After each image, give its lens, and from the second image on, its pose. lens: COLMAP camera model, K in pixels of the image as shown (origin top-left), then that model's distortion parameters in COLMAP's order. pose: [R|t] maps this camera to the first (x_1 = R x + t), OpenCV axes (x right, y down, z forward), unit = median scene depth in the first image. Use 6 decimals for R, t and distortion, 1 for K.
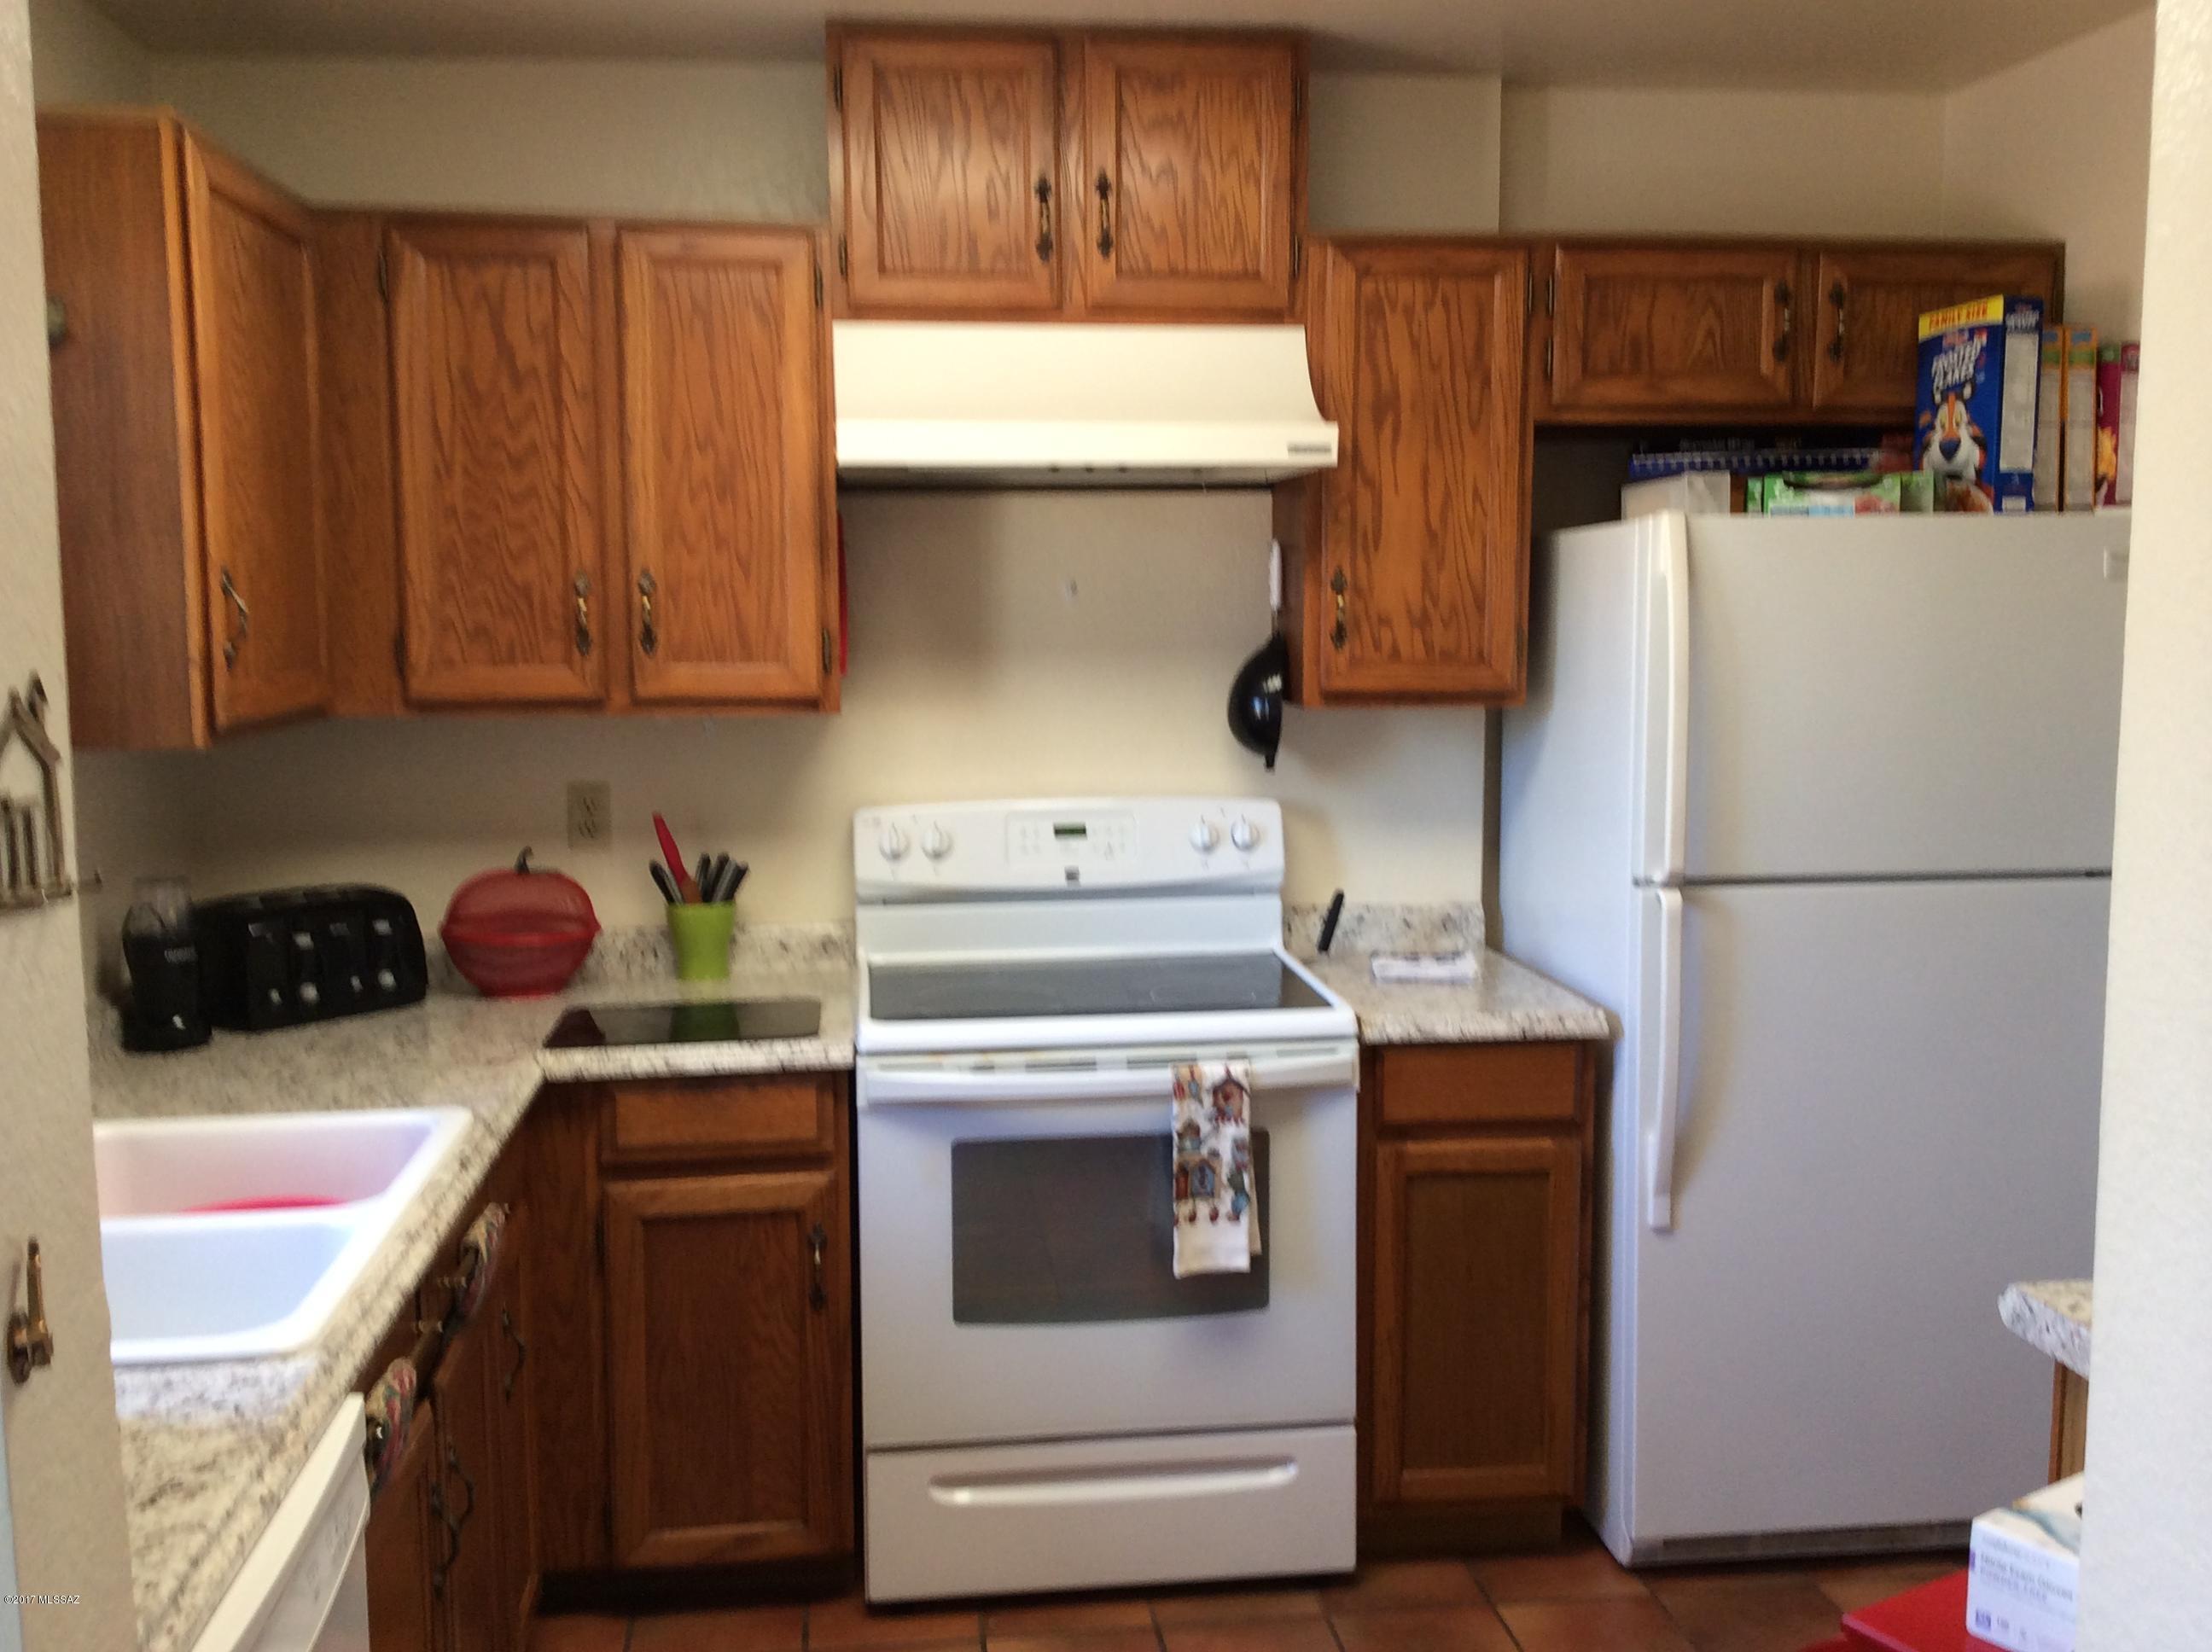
lens RADIAL K [[2097.5, 0, 1106.0], [0, 2097.5, 826.0], [0, 0, 1]] dist [0.166063, -0.306658]
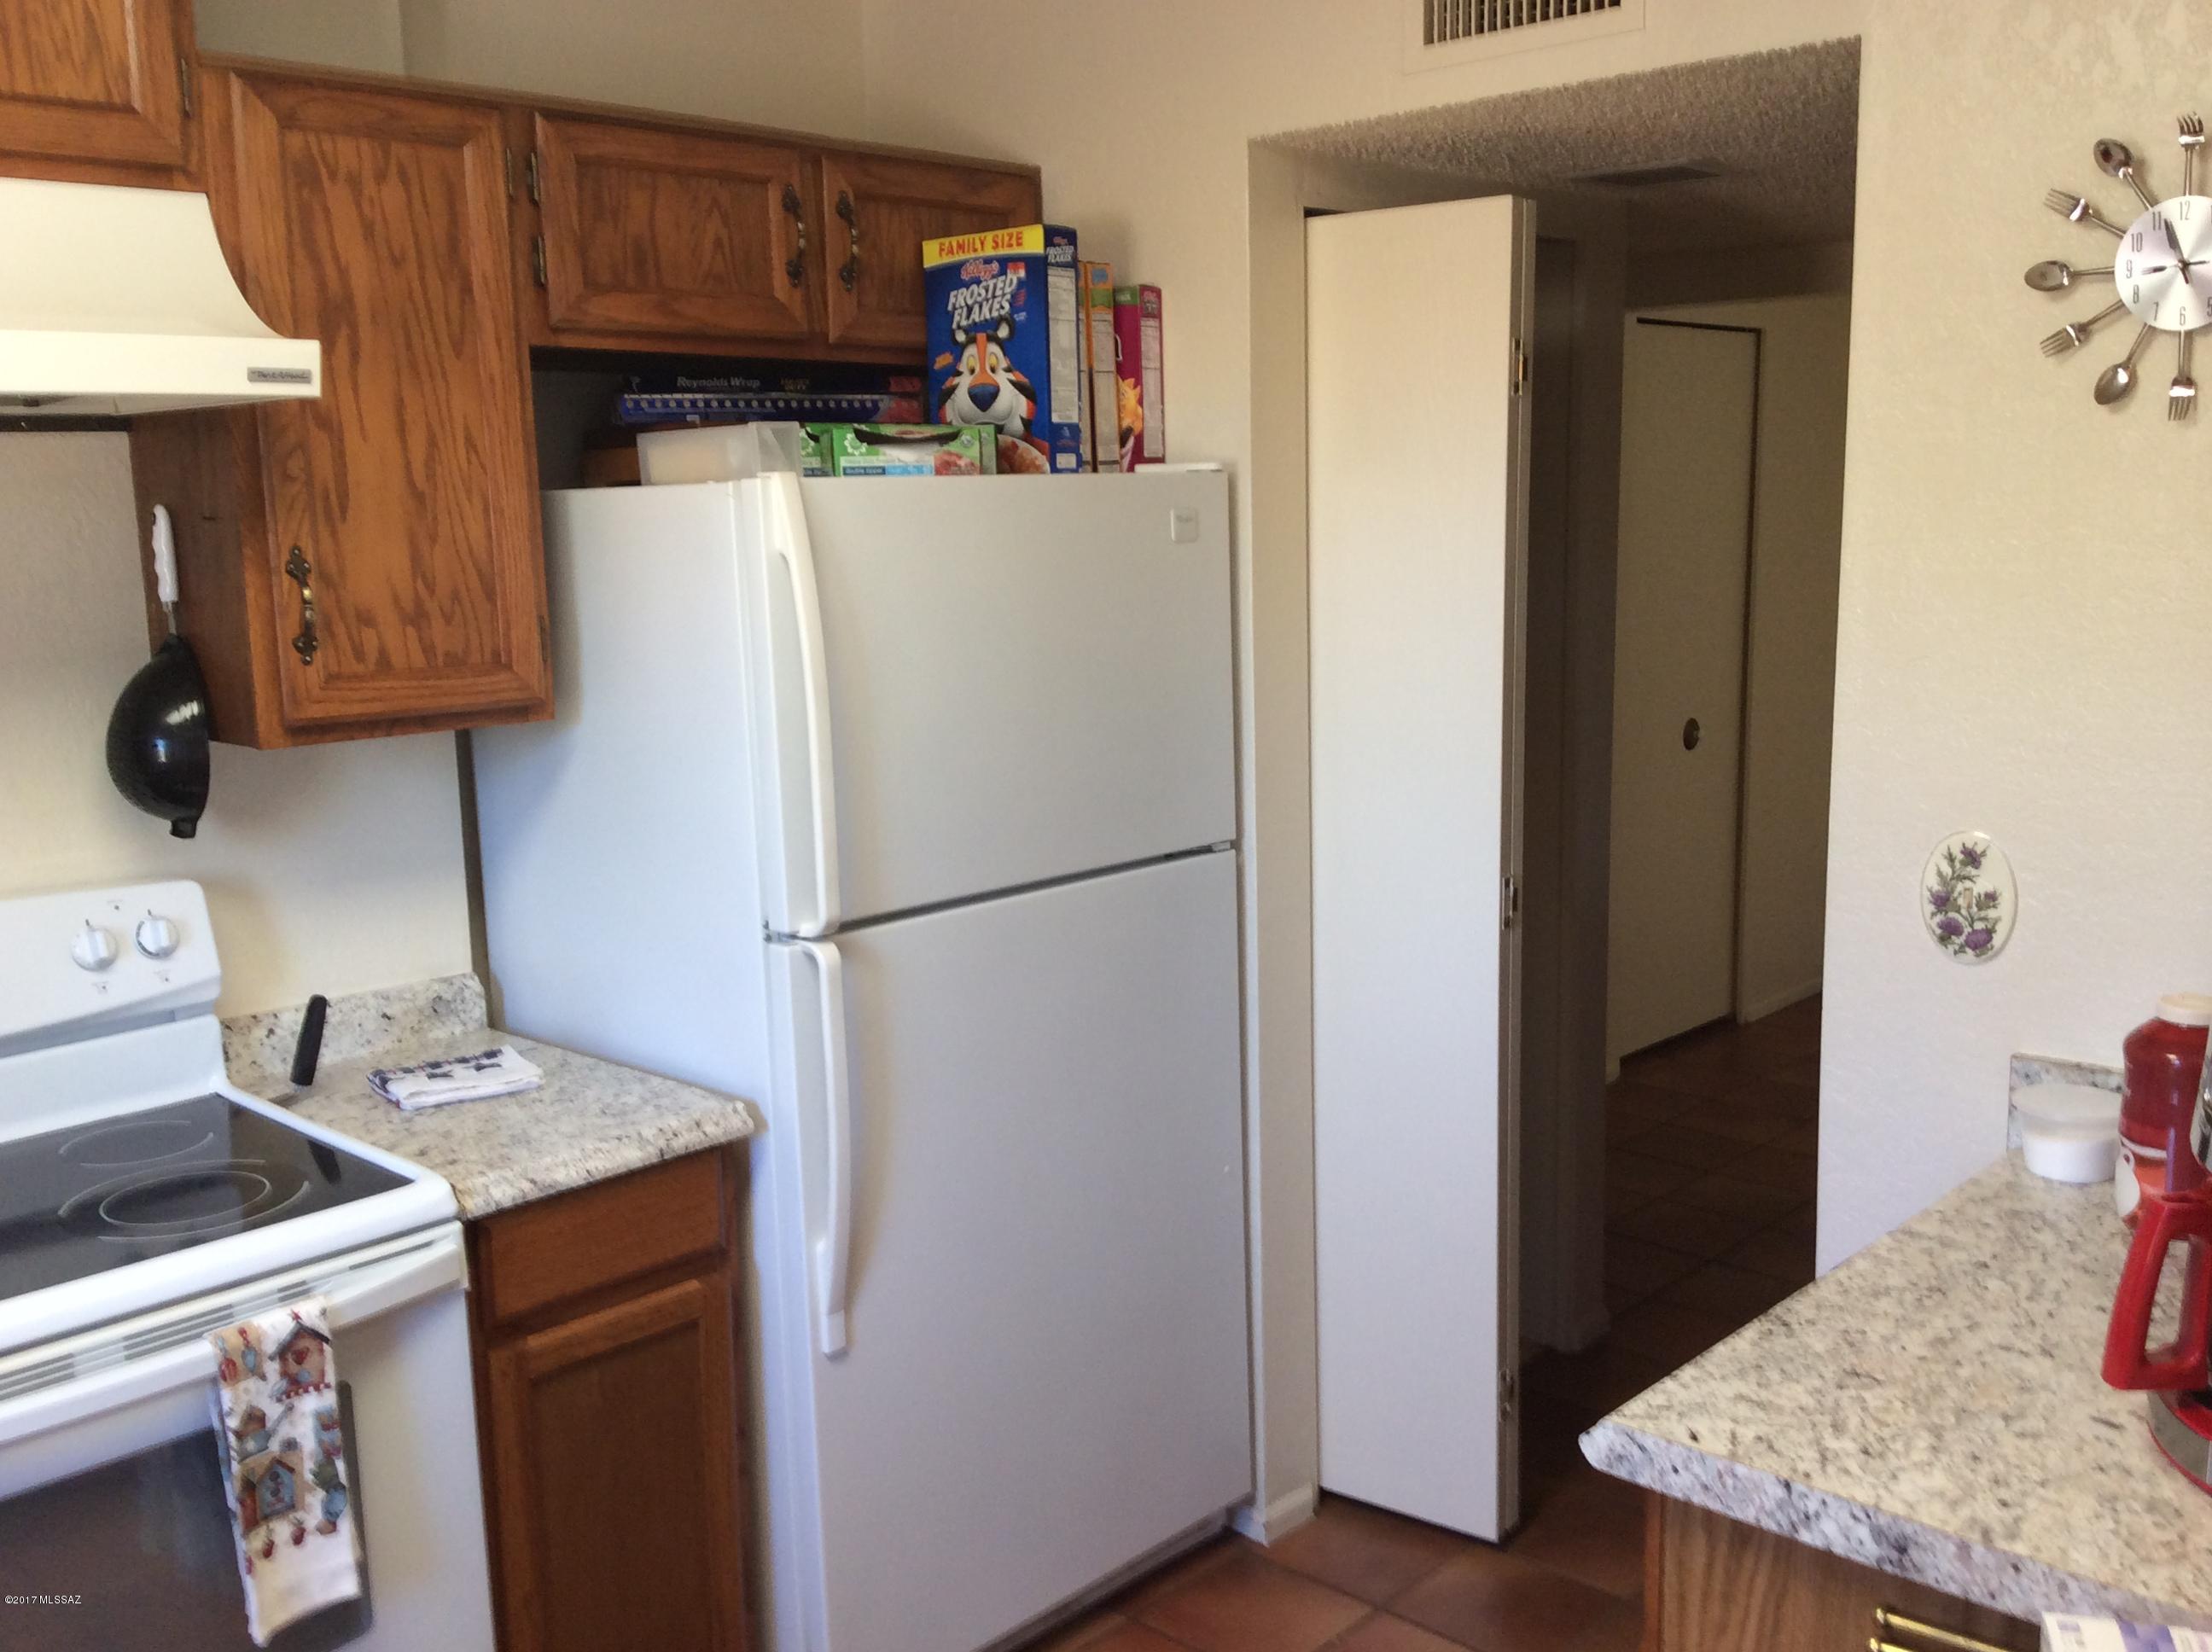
lens RADIAL K [[2097.5, 0, 1106.0], [0, 2097.5, 826.0], [0, 0, 1]] dist [0.166063, -0.306658]
pose [[0.771815, -0.116680, 0.625050, -0.136213], [0.090655, 0.993170, 0.073457, -0.058792], [-0.629351, -0.000031, 0.777121, 0.285714]]
